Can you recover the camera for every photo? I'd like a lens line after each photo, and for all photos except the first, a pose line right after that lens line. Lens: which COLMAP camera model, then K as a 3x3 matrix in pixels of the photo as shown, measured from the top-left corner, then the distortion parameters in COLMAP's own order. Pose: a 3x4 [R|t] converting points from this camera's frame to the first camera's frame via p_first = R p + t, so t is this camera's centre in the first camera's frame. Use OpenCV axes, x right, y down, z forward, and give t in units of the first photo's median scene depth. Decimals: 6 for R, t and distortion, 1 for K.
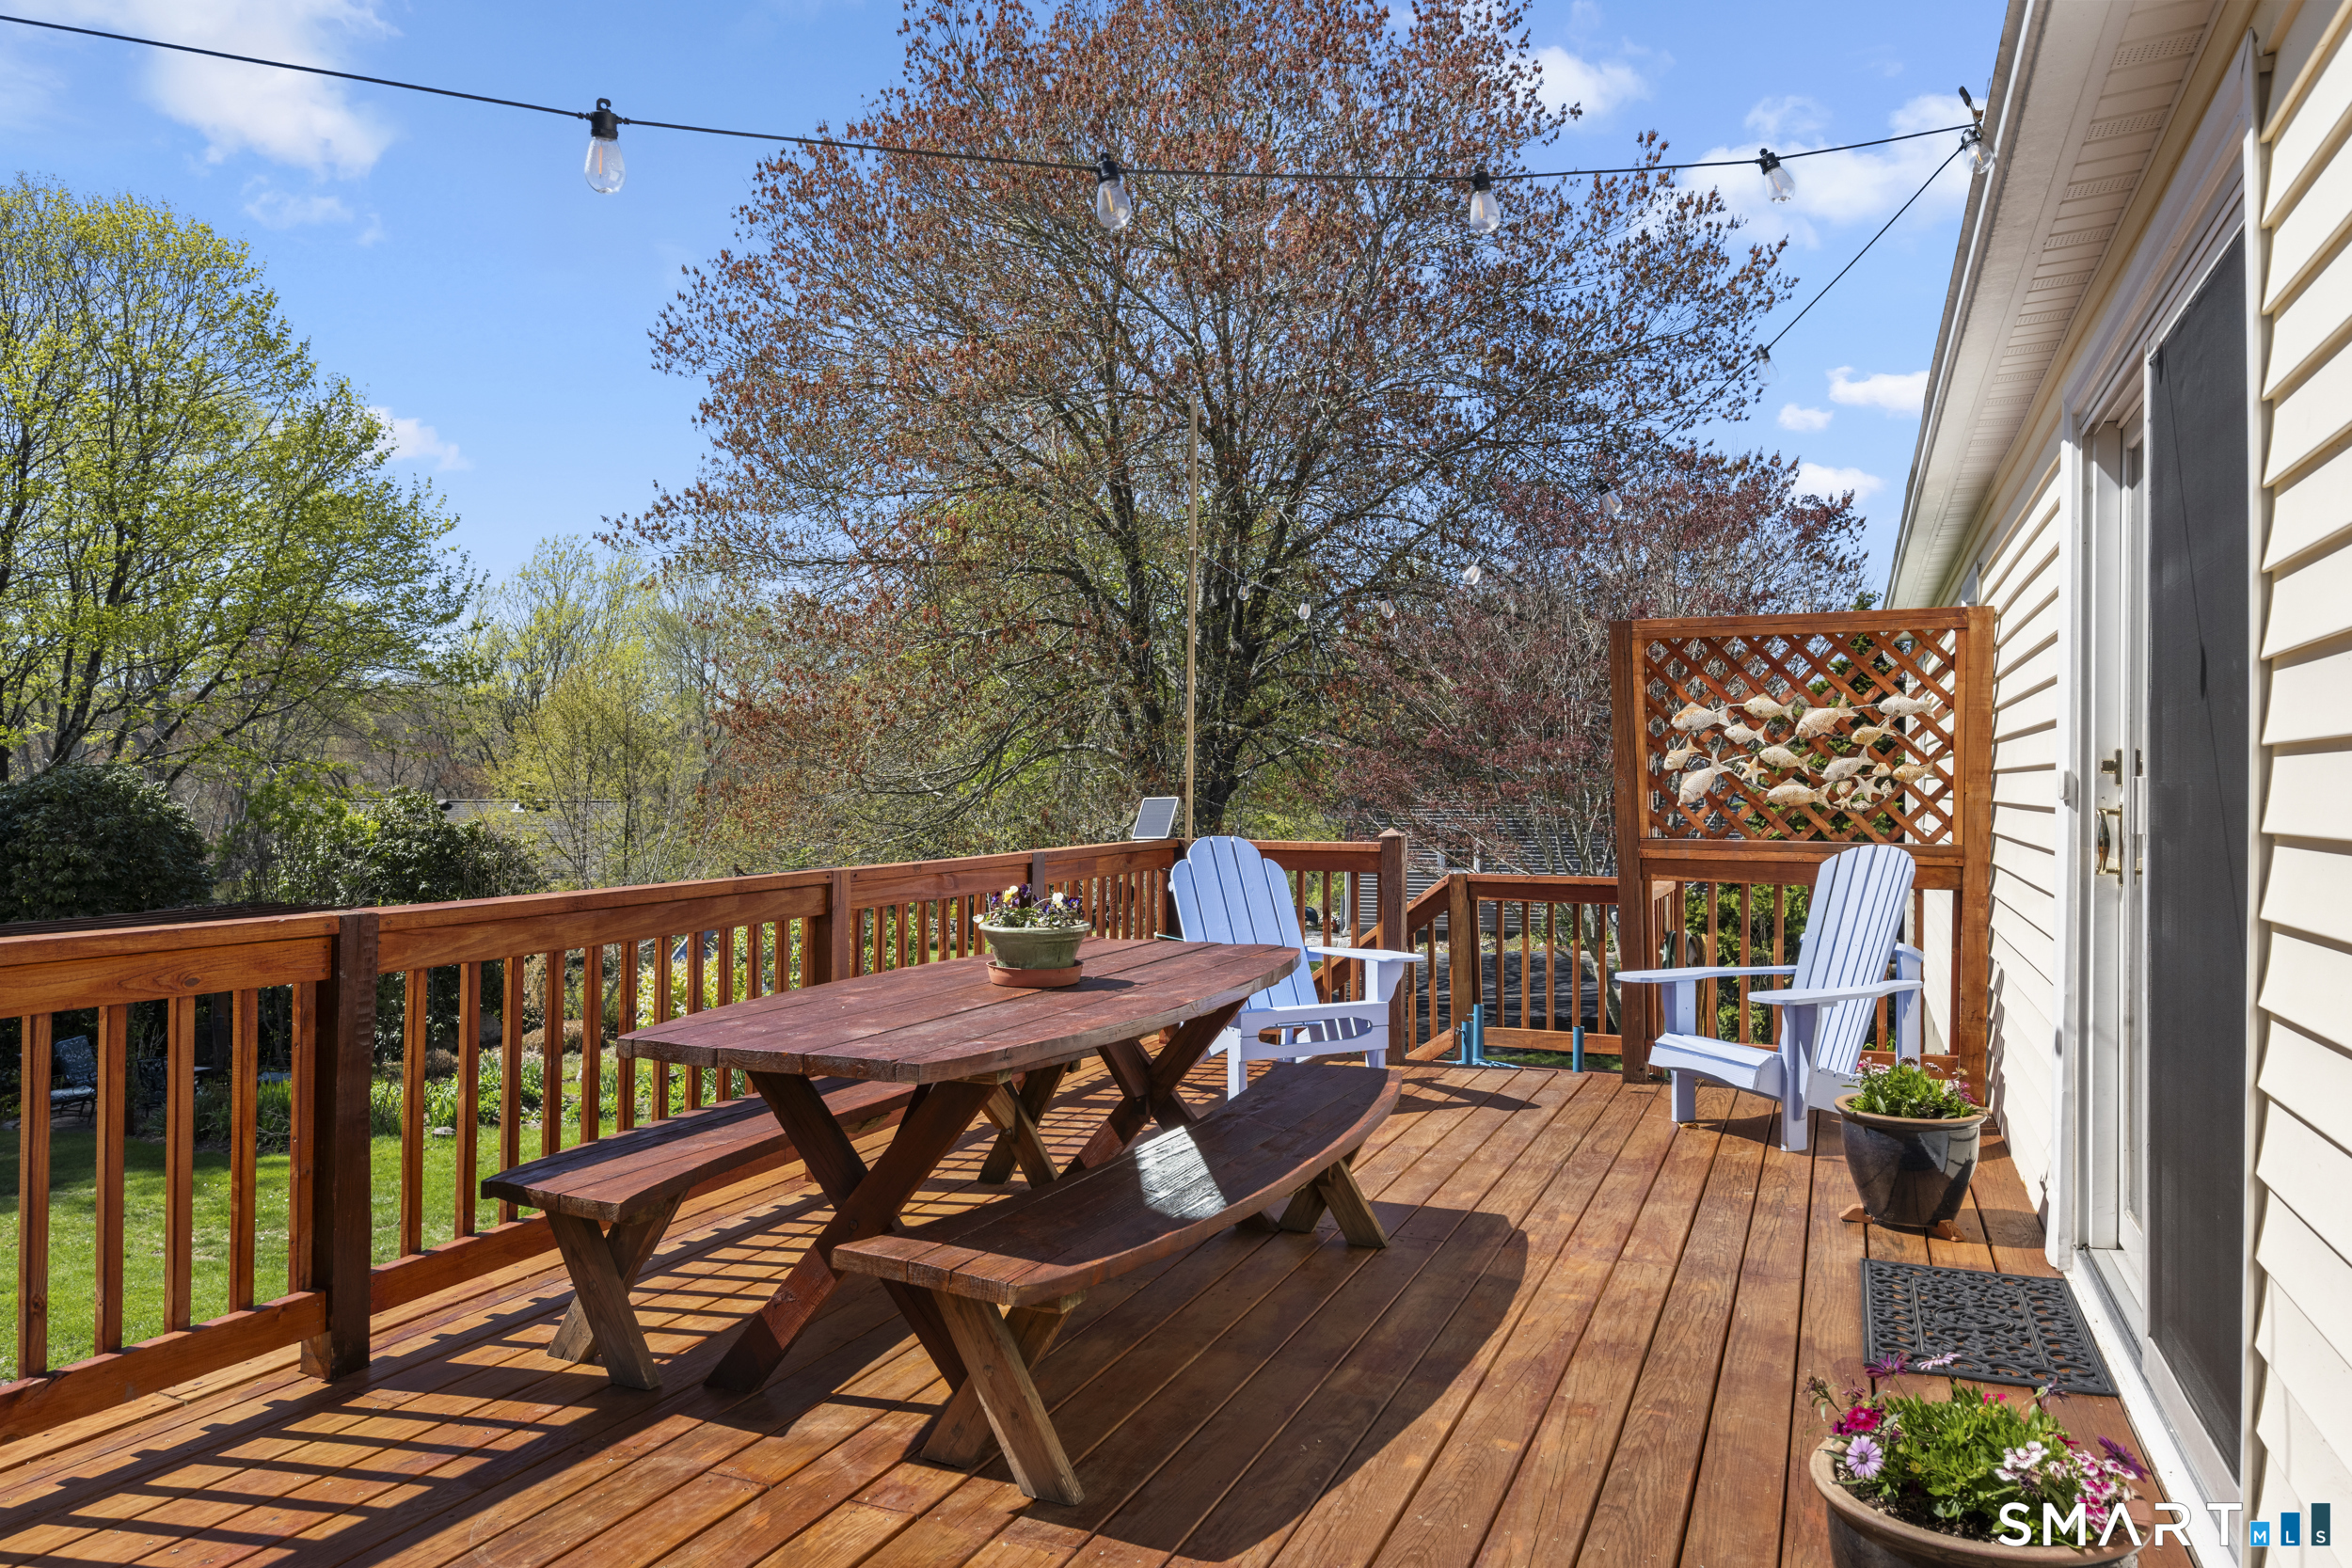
lens RADIAL K [[1538.8, 0, 1176.9], [0, 1538.8, 787.0], [0, 0, 1]] dist [-0.004975, 0.001705]
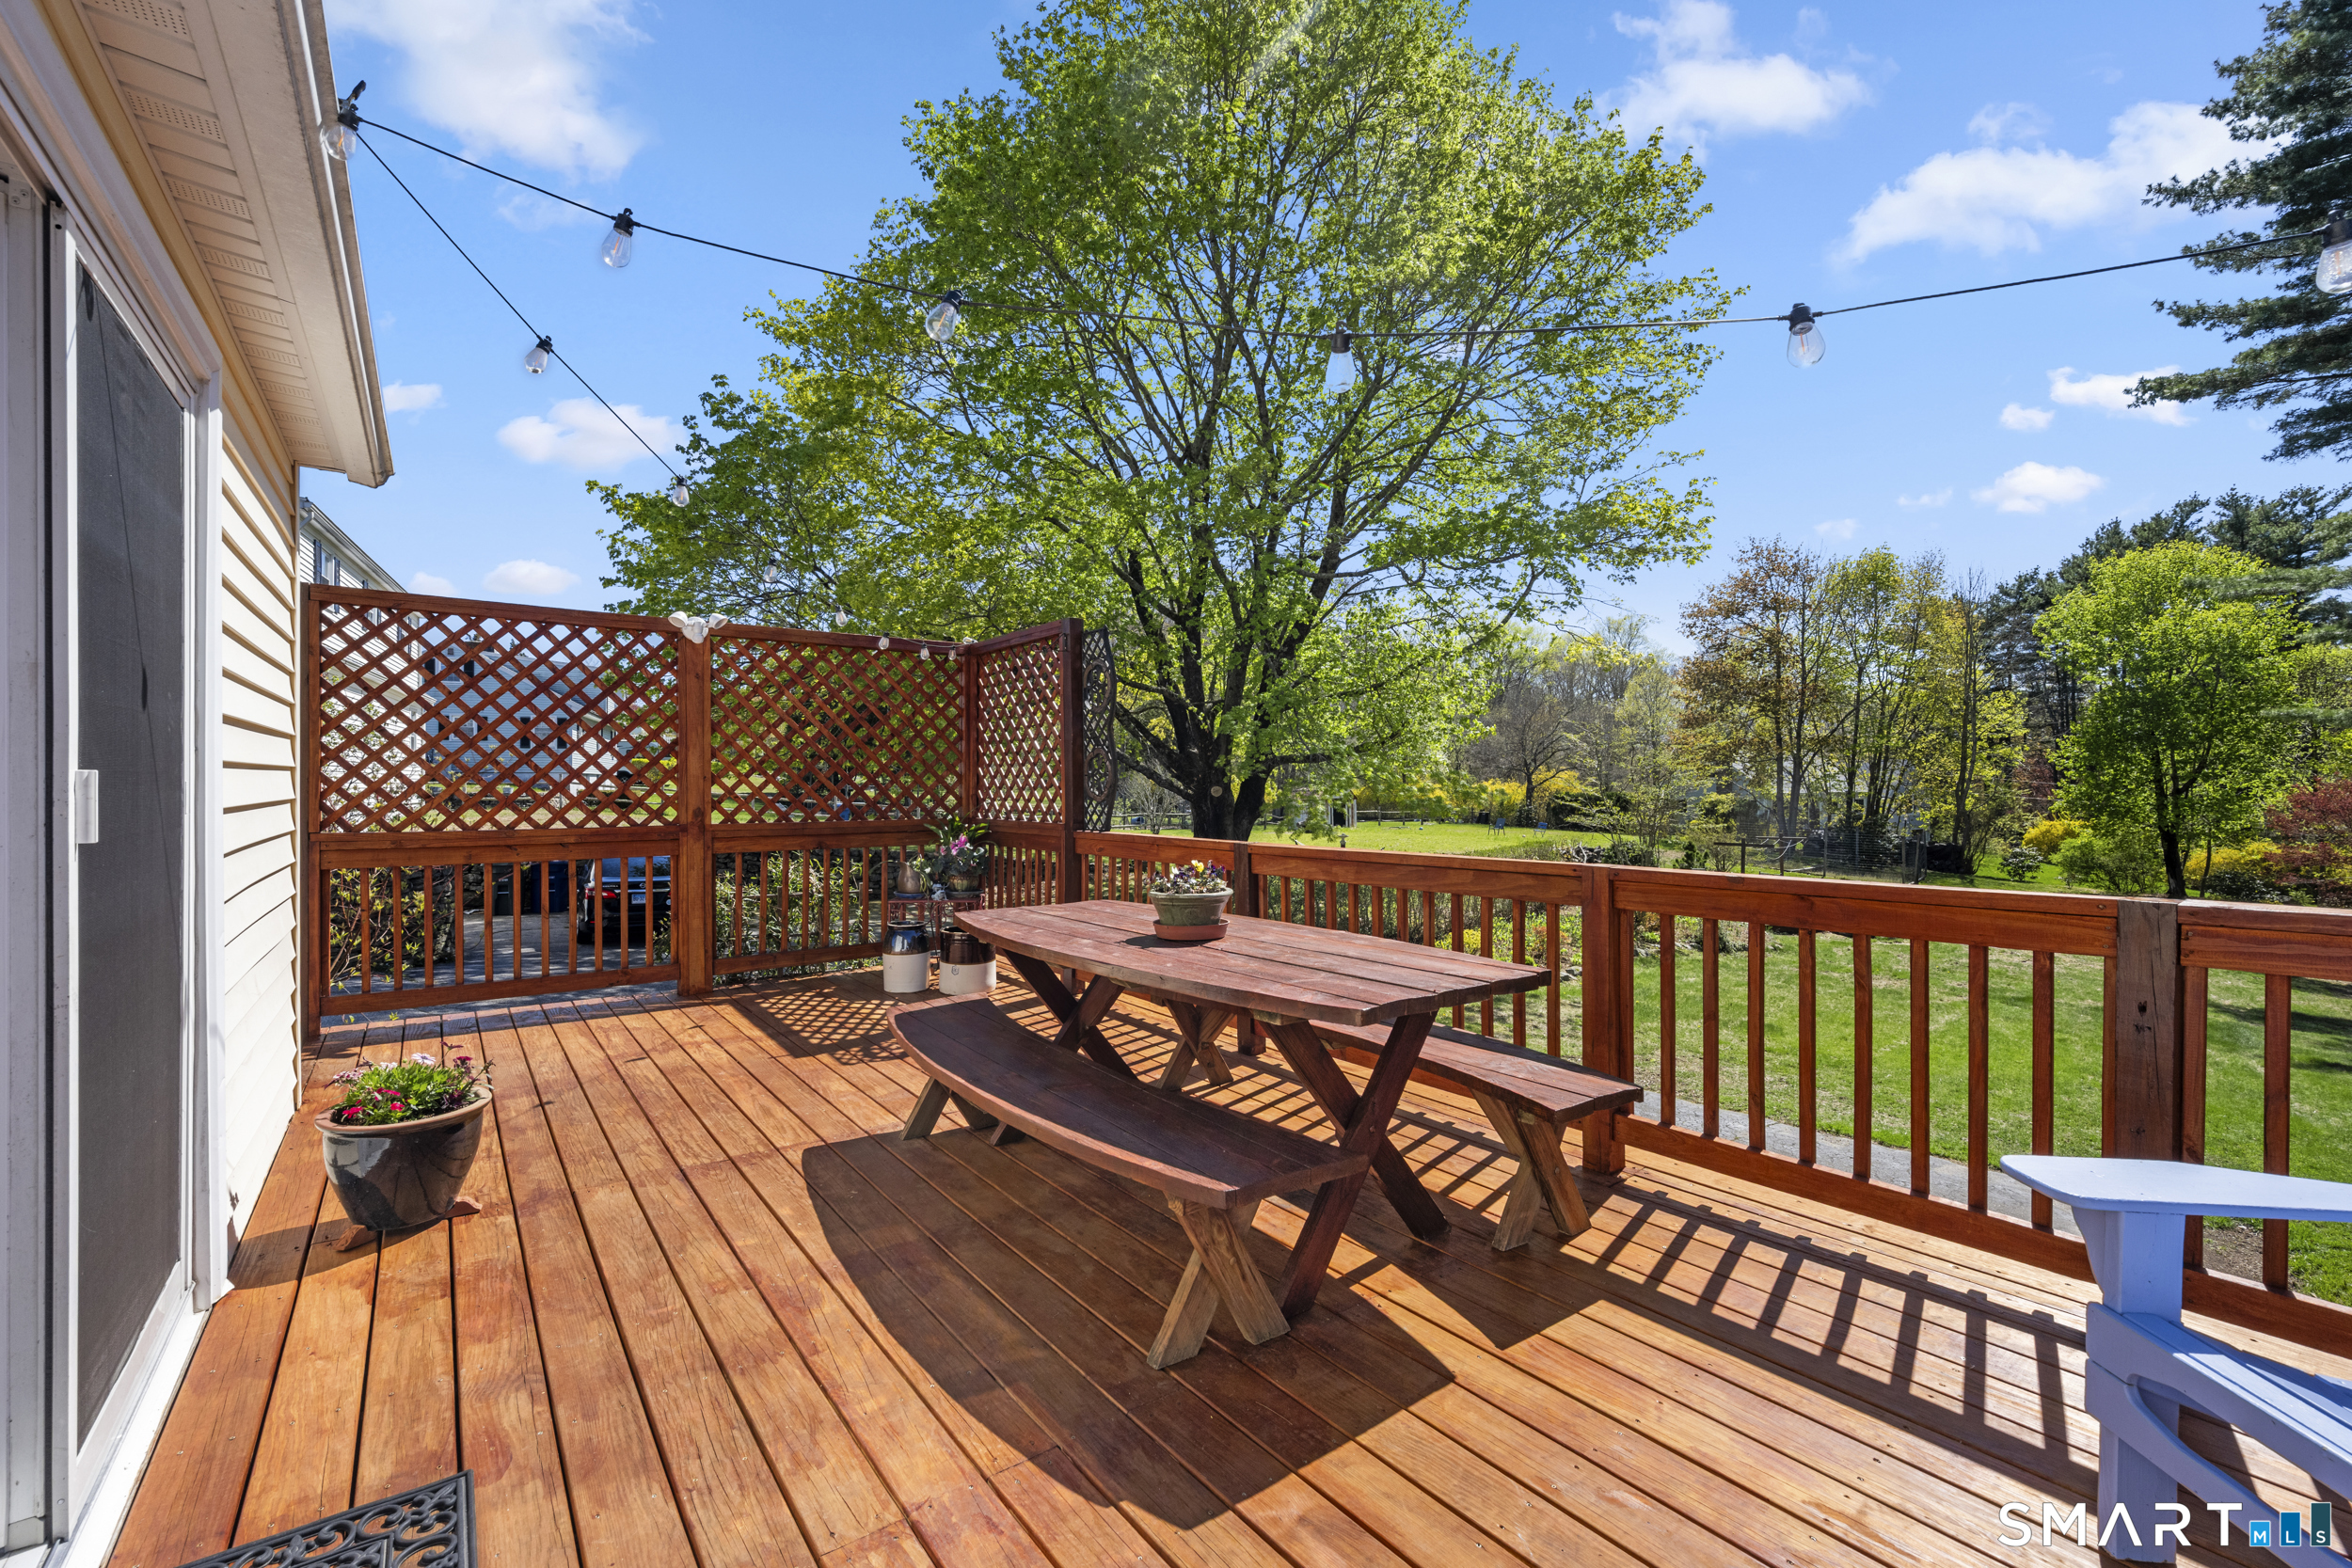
lens RADIAL K [[991.6, 0, 1264.4], [0, 991.6, 785.0], [0, 0, 1]] dist [0.002251, 0.000195]
pose [[-0.444513, 0.000880, -0.895772, 0.082001], [-0.002069, 0.999996, 0.002009, -0.002087], [0.895770, 0.002746, -0.444510, 0.180072]]
